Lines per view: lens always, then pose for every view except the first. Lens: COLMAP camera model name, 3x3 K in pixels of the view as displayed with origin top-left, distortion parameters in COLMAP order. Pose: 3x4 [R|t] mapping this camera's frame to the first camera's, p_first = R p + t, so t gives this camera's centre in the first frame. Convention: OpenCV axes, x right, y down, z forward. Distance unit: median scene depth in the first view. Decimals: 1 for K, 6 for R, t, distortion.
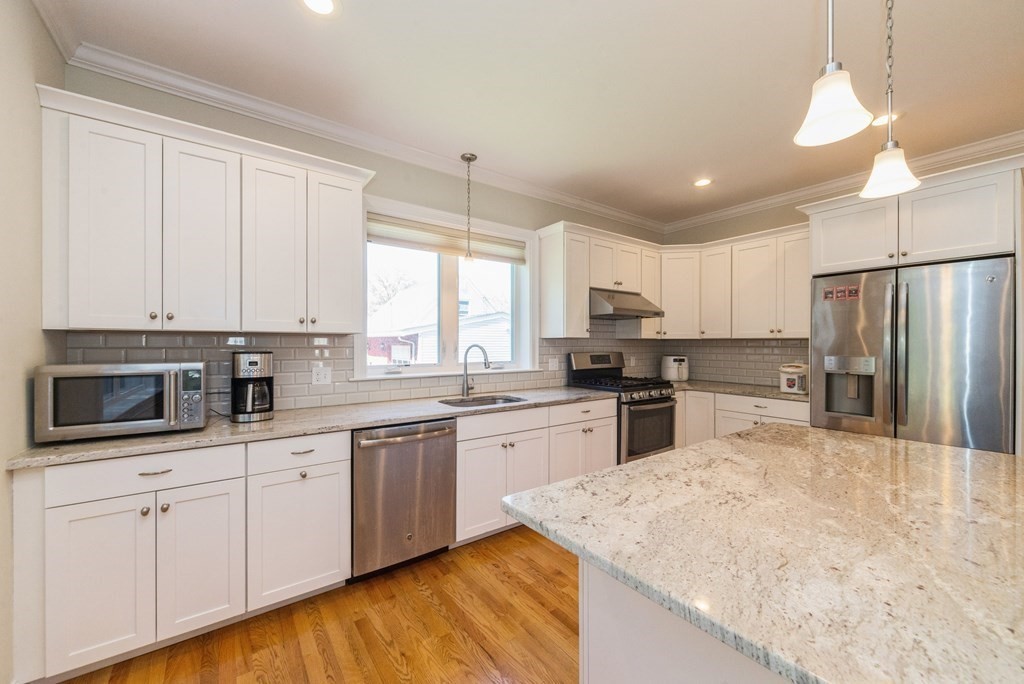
lens RADIAL K [[395.6, 0, 511.7], [0, 395.6, 342.6], [0, 0, 1]] dist [0.001050, 0.000250]
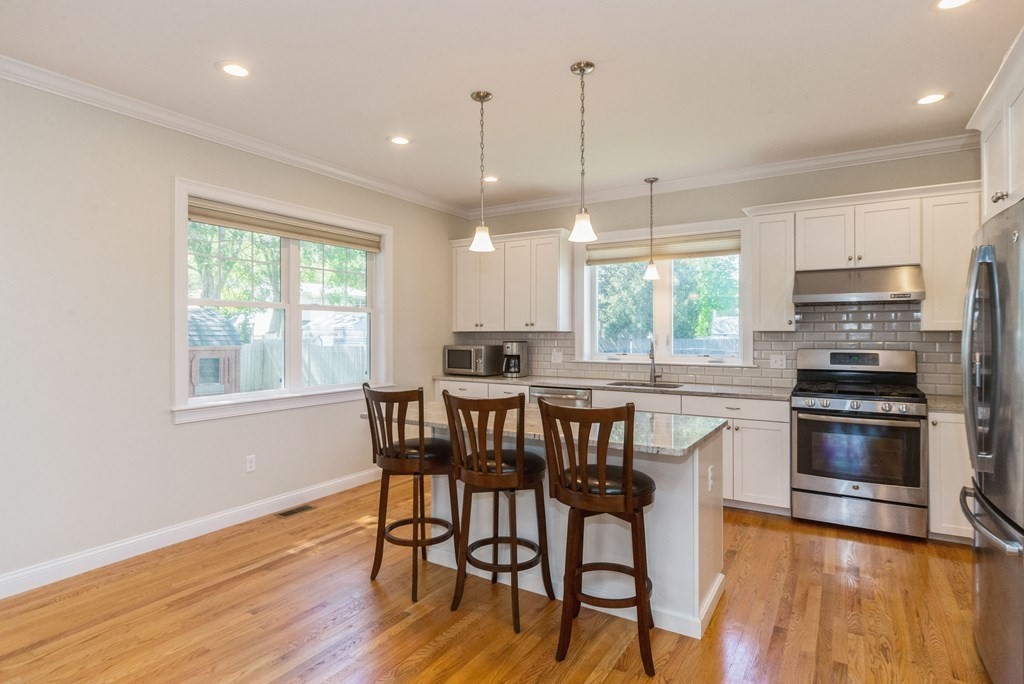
lens RADIAL K [[548.7, 0, 507.4], [0, 548.7, 331.7], [0, 0, 1]] dist [-0.000001, -0.000575]
pose [[0.366814, -0.007202, -0.930266, 1.603539], [0.002521, 0.999974, -0.006748, -0.005897], [0.930291, 0.000130, 0.366823, 0.001836]]
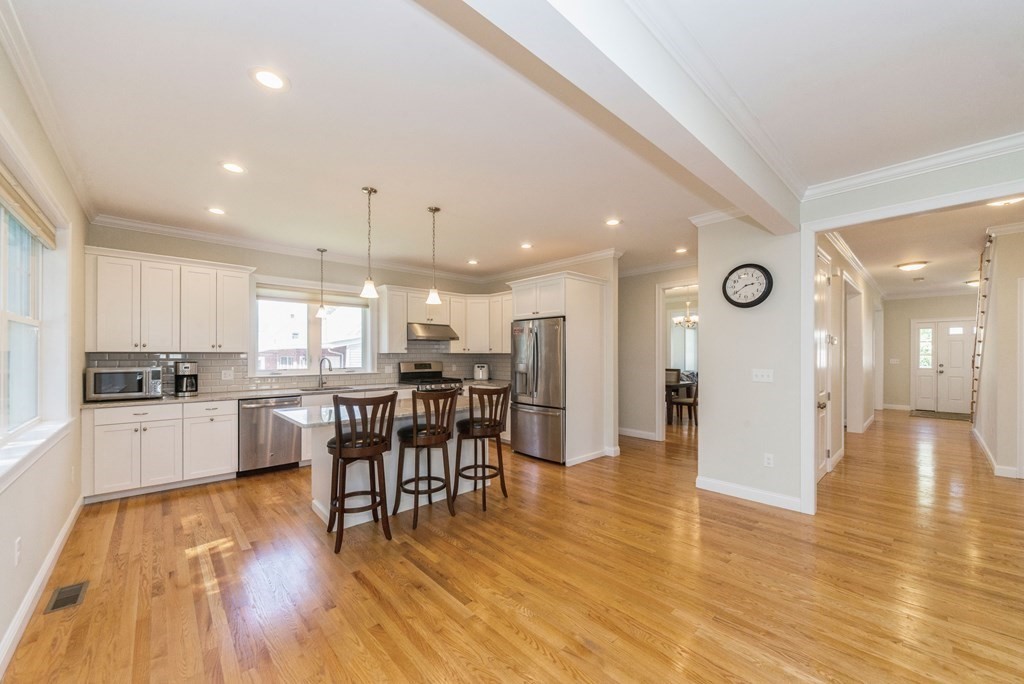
lens RADIAL K [[387.6, 0, 508.3], [0, 387.6, 351.9], [0, 0, 1]] dist [0.000656, 0.000158]
pose [[0.994320, 0.000640, 0.106429, 0.671383], [-0.000470, 0.999999, -0.001625, -0.022409], [-0.106430, 0.001566, 0.994319, -0.998372]]
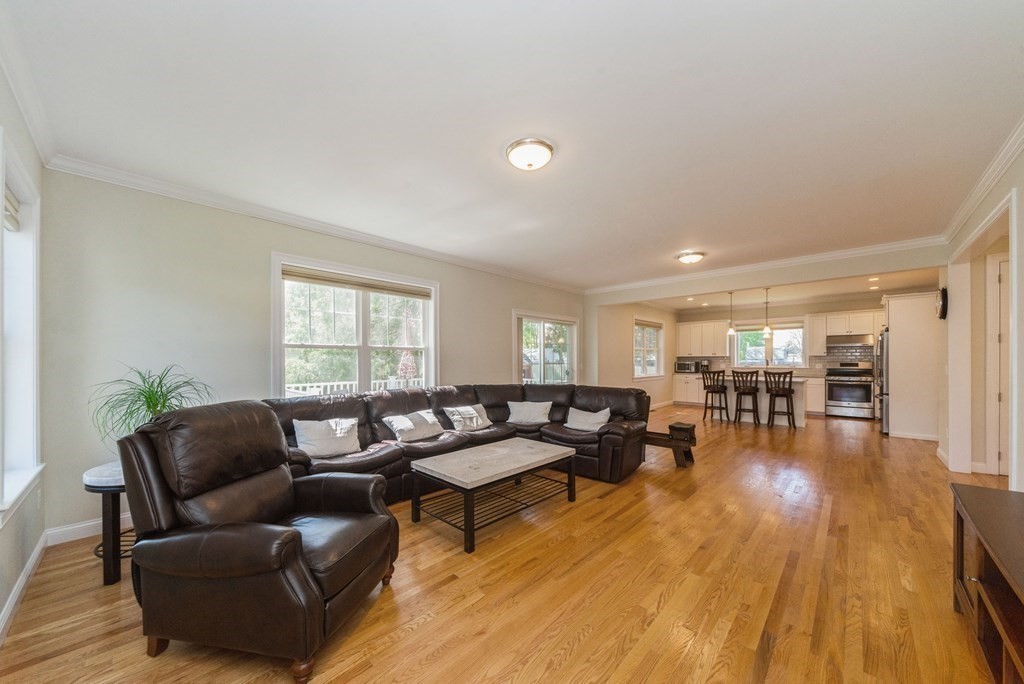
lens RADIAL K [[365.0, 0, 502.4], [0, 365.0, 364.8], [0, 0, 1]] dist [0.000650, 0.000092]
pose [[0.165971, 0.011002, -0.986069, 3.282025], [0.004804, 0.999917, 0.011965, 0.011330], [0.986119, -0.006723, 0.165905, -2.188157]]
